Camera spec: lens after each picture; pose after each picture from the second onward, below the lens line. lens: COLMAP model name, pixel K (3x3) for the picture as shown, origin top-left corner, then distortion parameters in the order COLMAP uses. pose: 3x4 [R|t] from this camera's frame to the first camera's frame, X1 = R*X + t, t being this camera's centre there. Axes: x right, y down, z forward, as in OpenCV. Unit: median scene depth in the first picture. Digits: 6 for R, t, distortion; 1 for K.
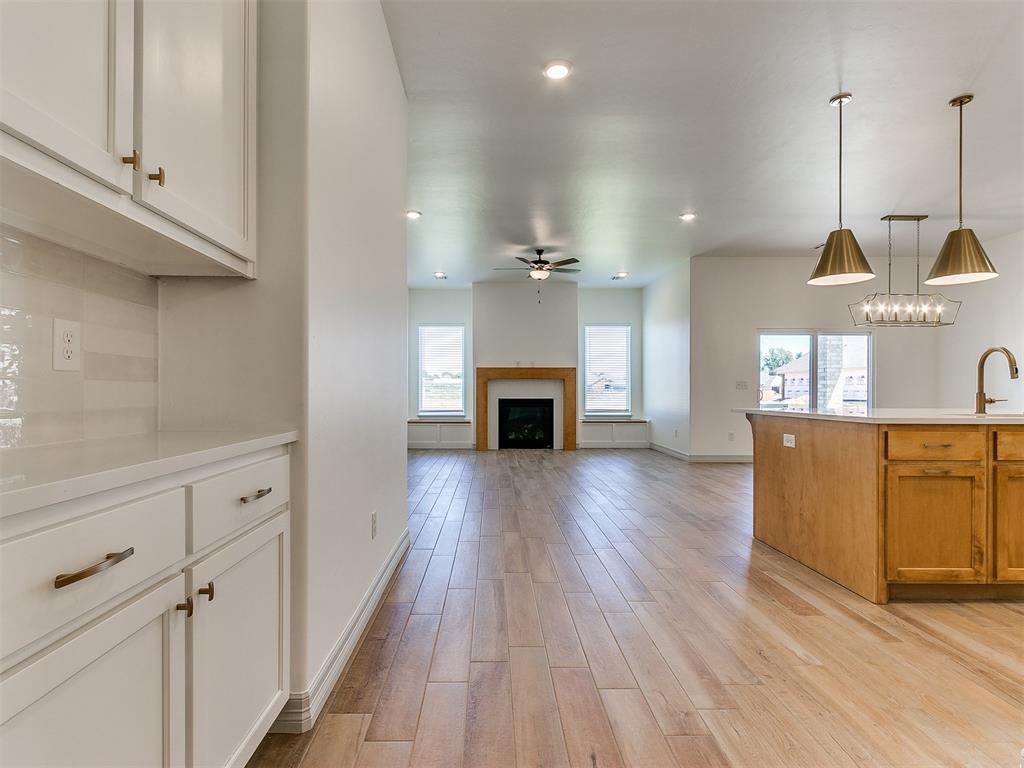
lens RADIAL K [[539.2, 0, 511.1], [0, 539.2, 386.2], [0, 0, 1]] dist [-0.019499, -0.000357]
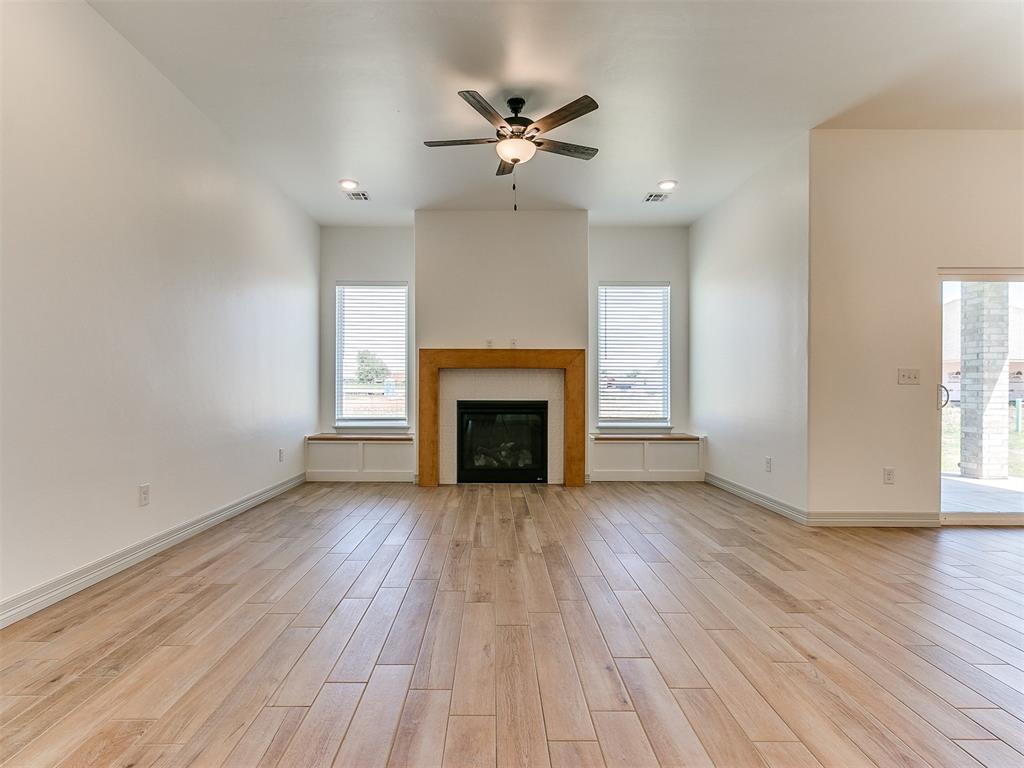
lens RADIAL K [[539.2, 0, 508.4], [0, 539.2, 391.6], [0, 0, 1]] dist [-0.019499, -0.000357]
pose [[0.999981, 0.001603, -0.005923, 0.037744], [-0.001549, 0.999957, 0.009116, 0.007230], [0.005937, -0.009106, 0.999941, 0.390208]]
